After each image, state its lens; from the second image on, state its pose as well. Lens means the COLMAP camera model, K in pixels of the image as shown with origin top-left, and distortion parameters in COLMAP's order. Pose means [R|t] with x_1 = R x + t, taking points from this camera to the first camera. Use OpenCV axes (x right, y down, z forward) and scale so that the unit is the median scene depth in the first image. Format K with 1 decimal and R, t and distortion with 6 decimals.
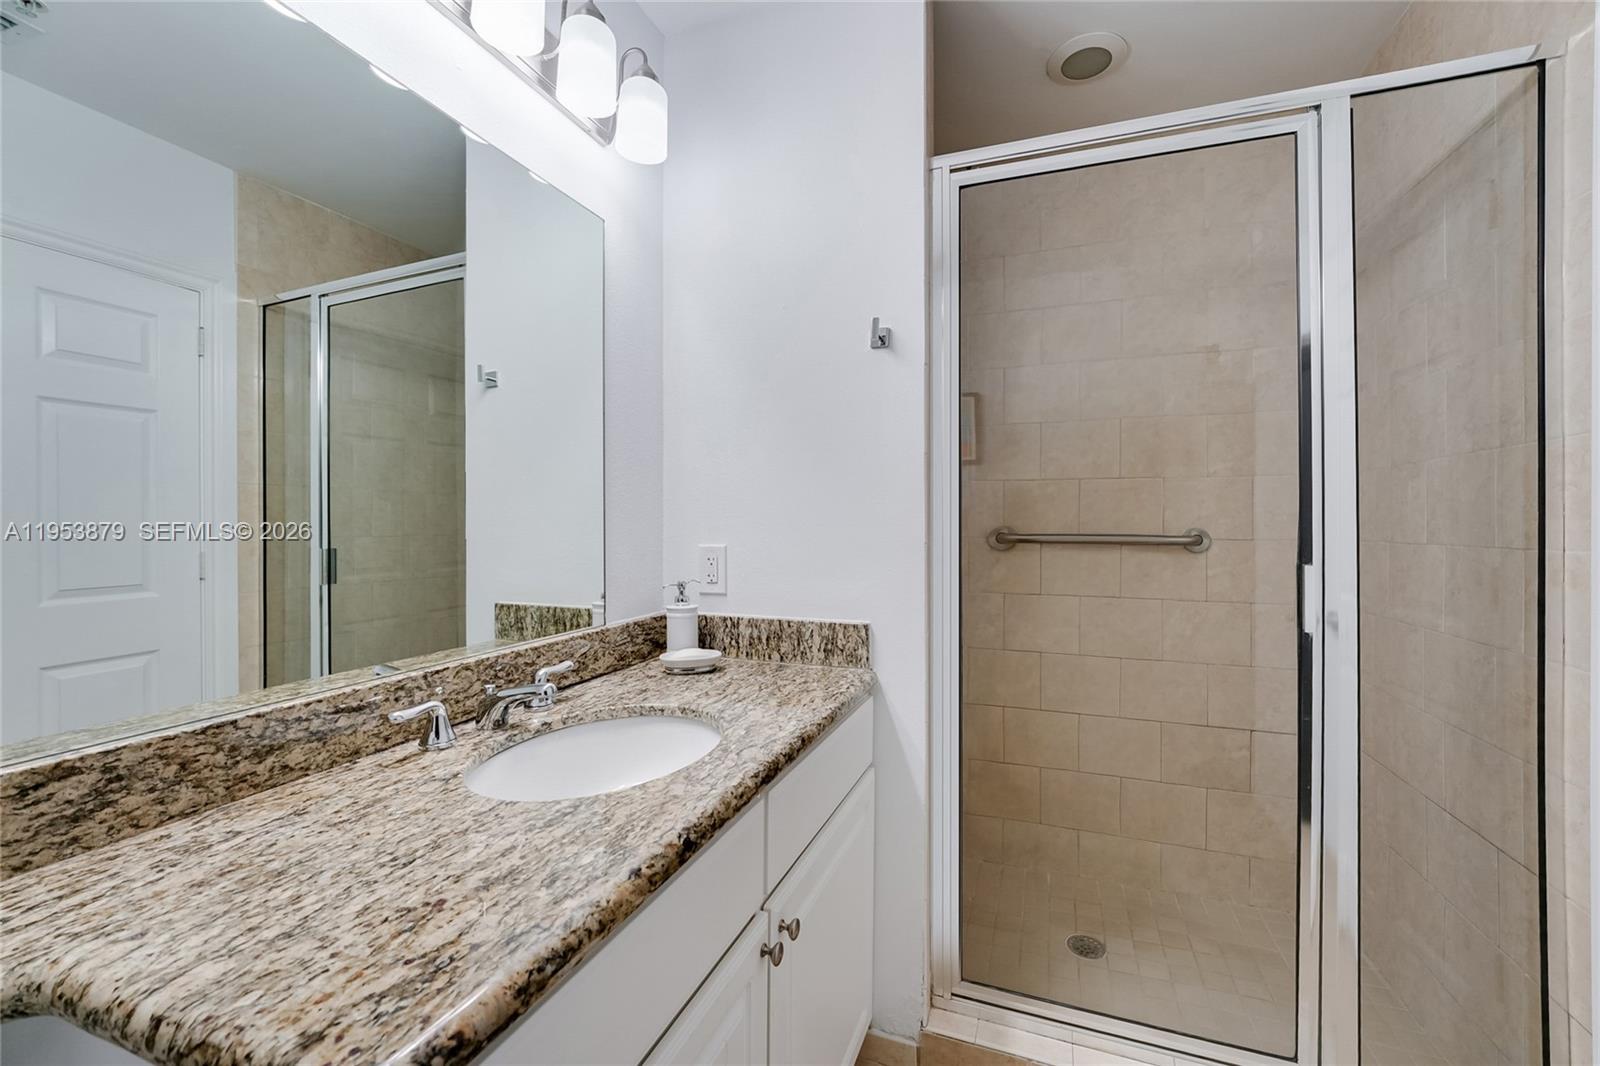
lens RADIAL K [[633.5, 0, 801.8], [0, 633.5, 524.6], [0, 0, 1]] dist [-0.000610, -0.000285]
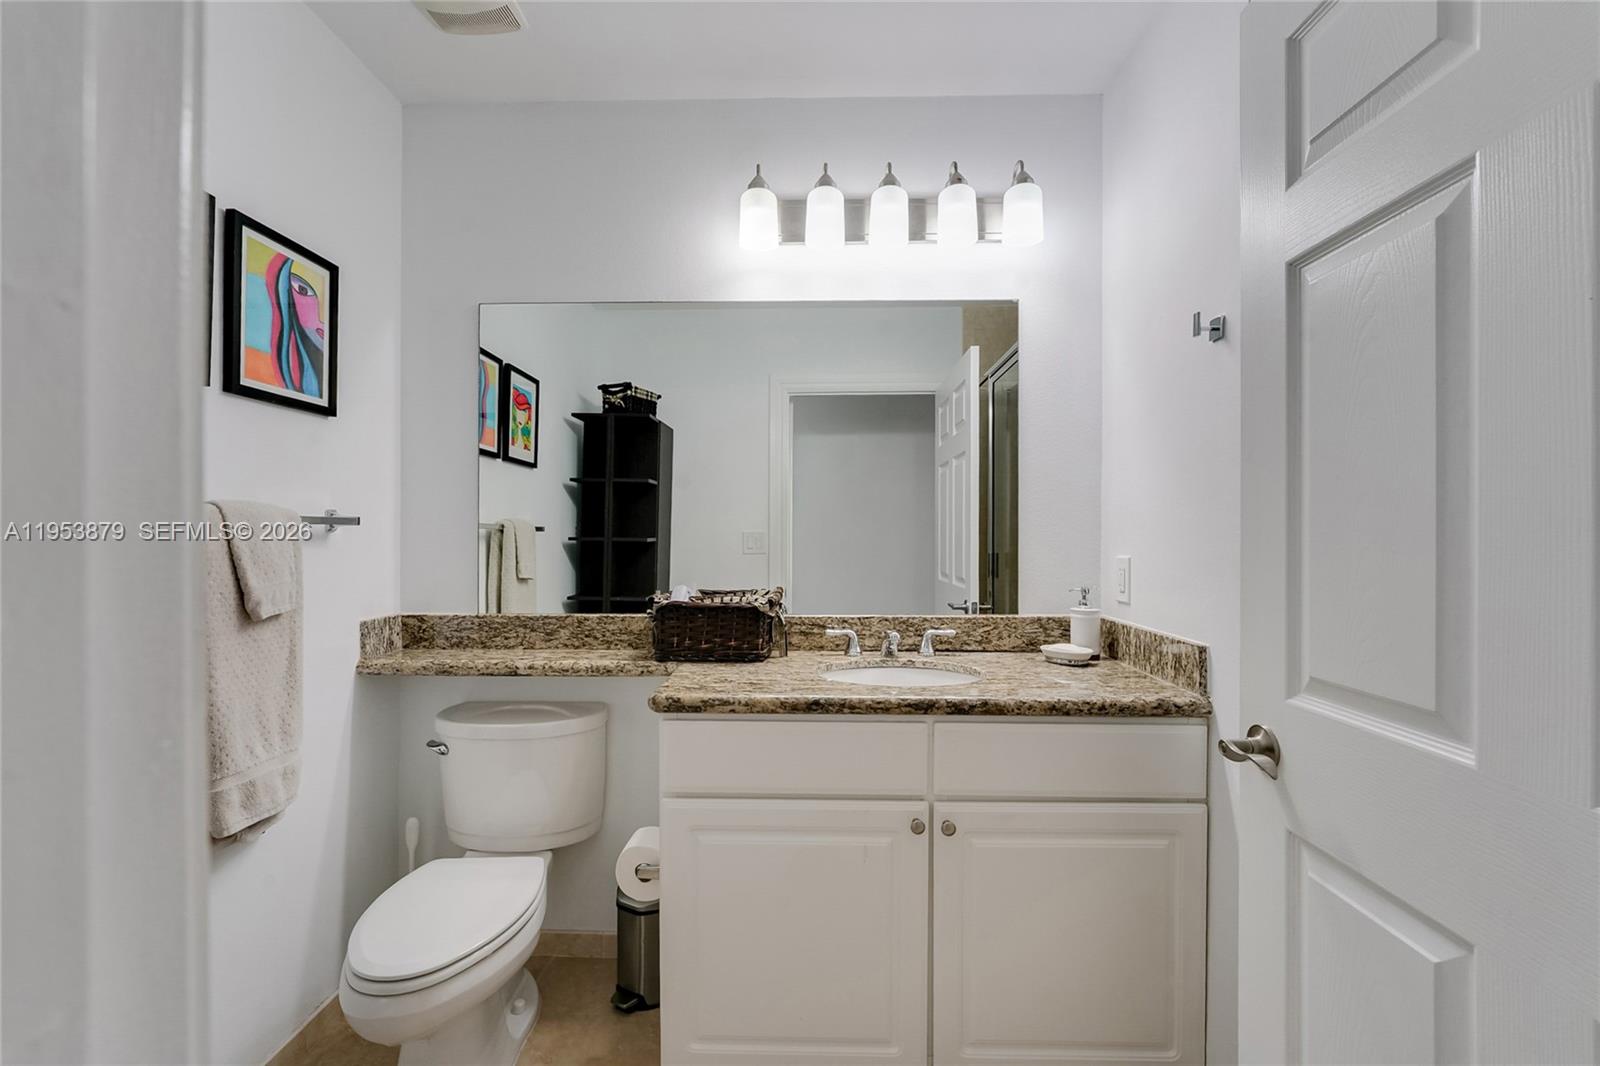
lens RADIAL K [[633.5, 0, 802.4], [0, 633.5, 534.2], [0, 0, 1]] dist [-0.000610, -0.000285]
pose [[0.344377, -0.003309, -0.938825, 0.799453], [-0.003453, 0.999983, -0.004791, 0.002148], [0.938825, 0.004891, 0.344360, 0.152392]]
